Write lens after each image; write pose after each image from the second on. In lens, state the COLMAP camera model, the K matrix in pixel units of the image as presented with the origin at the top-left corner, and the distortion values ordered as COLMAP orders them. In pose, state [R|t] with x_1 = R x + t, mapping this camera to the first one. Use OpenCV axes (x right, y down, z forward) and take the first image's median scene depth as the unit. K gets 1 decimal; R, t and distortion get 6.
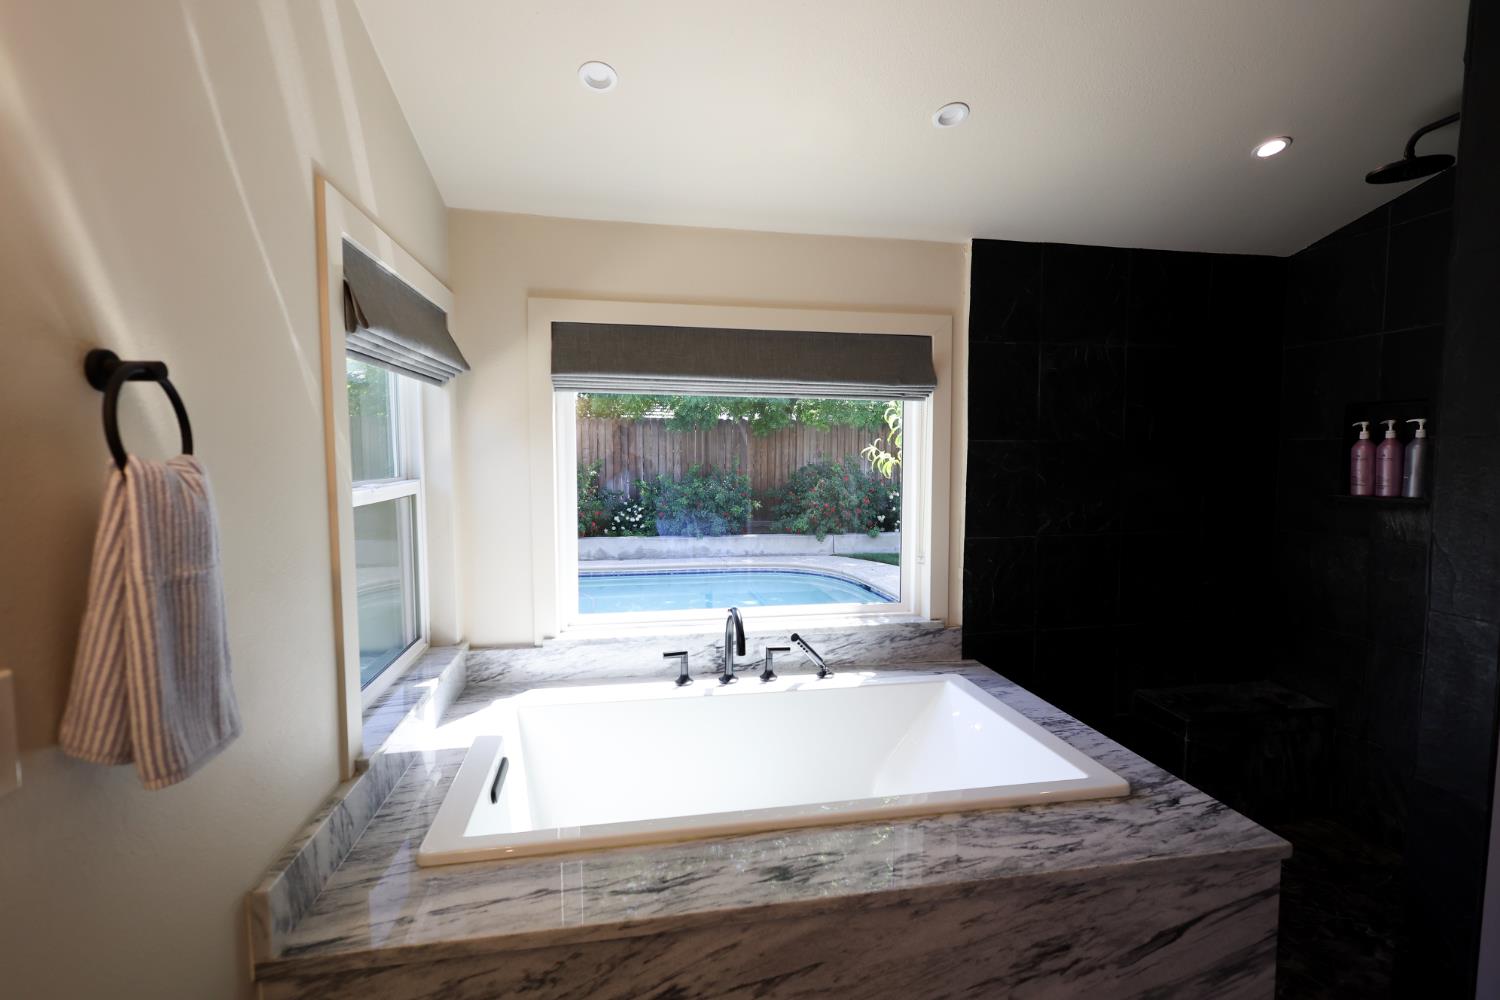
lens RADIAL K [[688.9, 0, 750.0], [0, 688.9, 500.0], [0, 0, 1]] dist [0.000387, -0.000710]
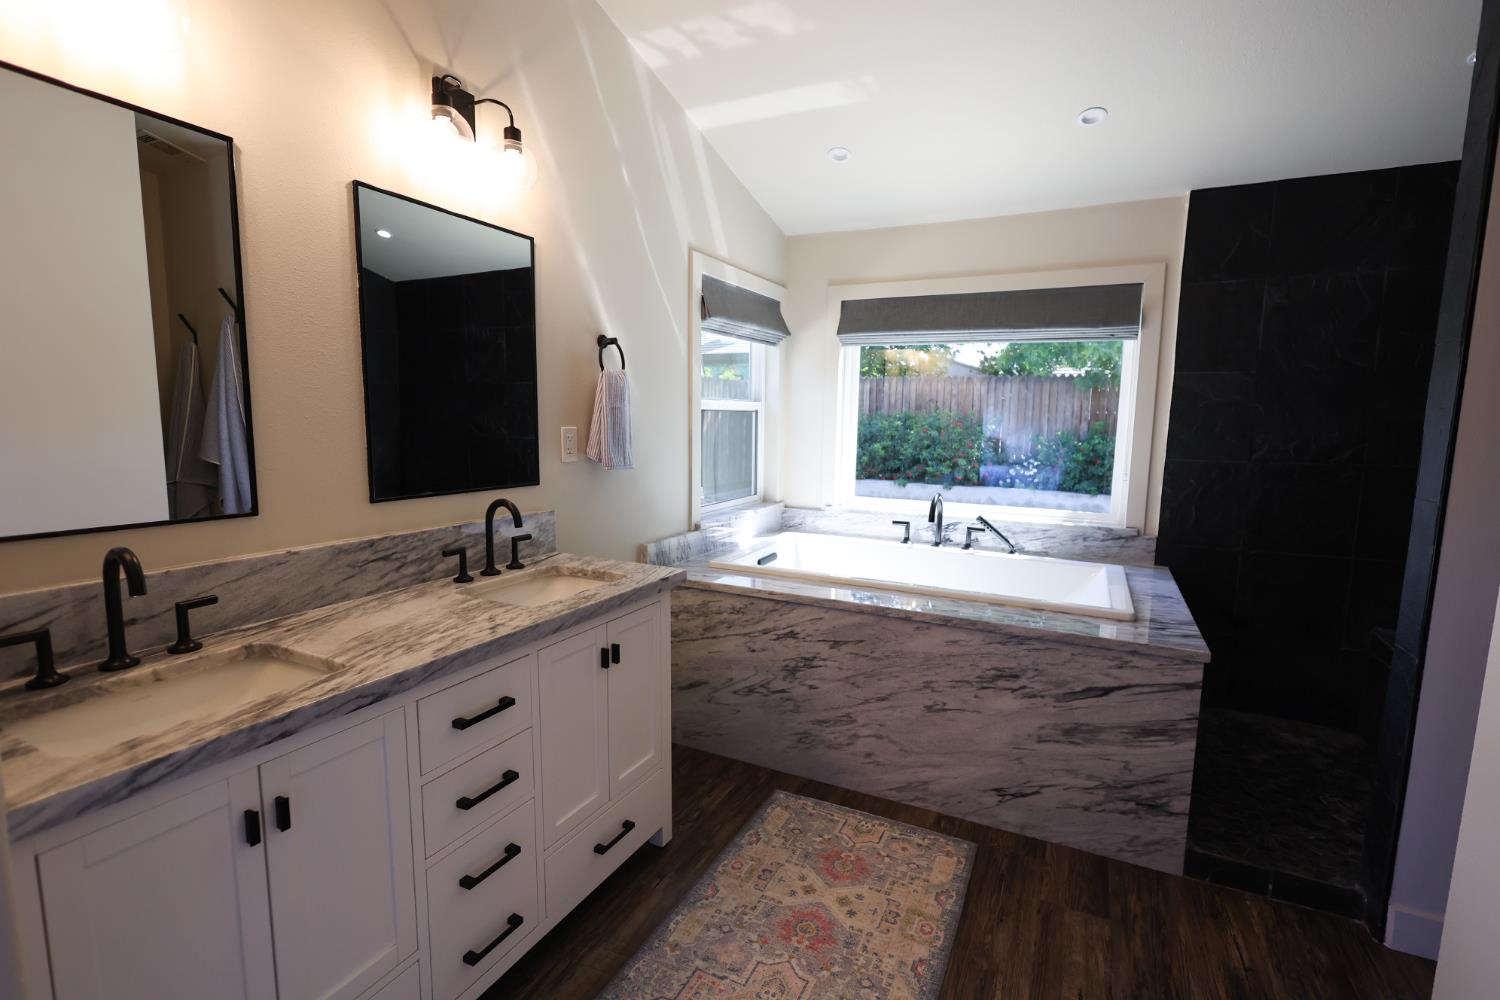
lens RADIAL K [[708.6, 0, 750.0], [0, 708.6, 500.0], [0, 0, 1]] dist [0.003598, 0.000837]
pose [[0.797868, 0.080917, -0.597377, 0.738510], [-0.054931, 0.996587, 0.061624, 0.137785], [0.600324, -0.016353, 0.799590, -0.553901]]
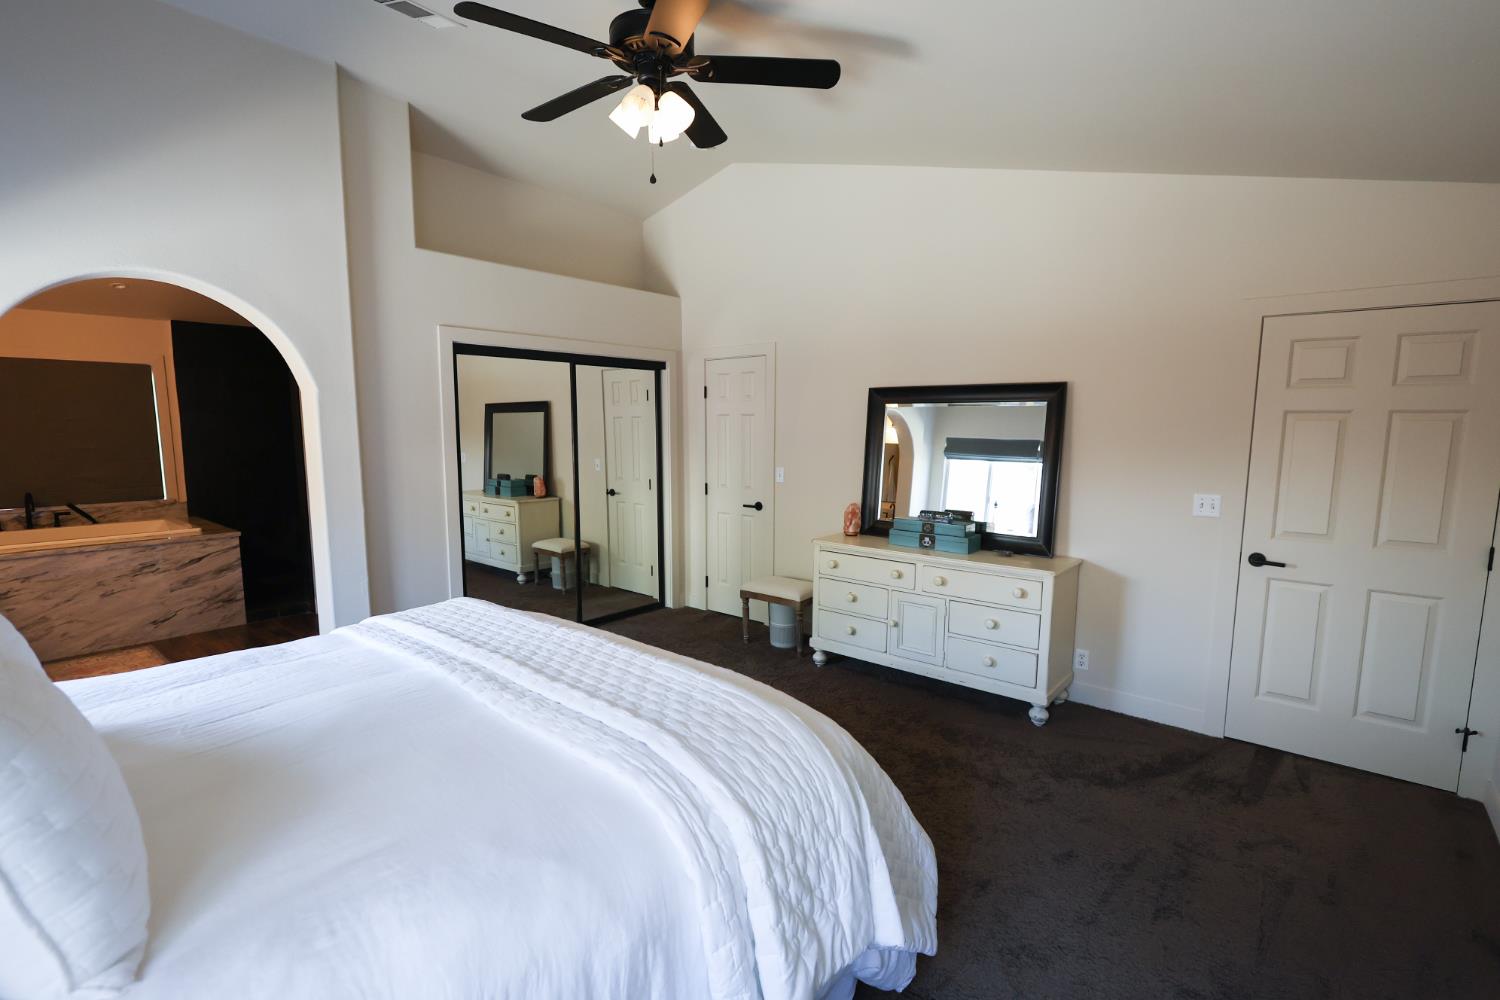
lens RADIAL K [[692.0, 0, 737.2], [0, 692.0, 508.6], [0, 0, 1]] dist [-0.004112, -0.000020]
pose [[0.785679, -0.082345, 0.613129, 0.530146], [0.050349, 0.996325, 0.069291, 0.224961], [-0.616582, -0.023570, 0.786938, -2.792376]]
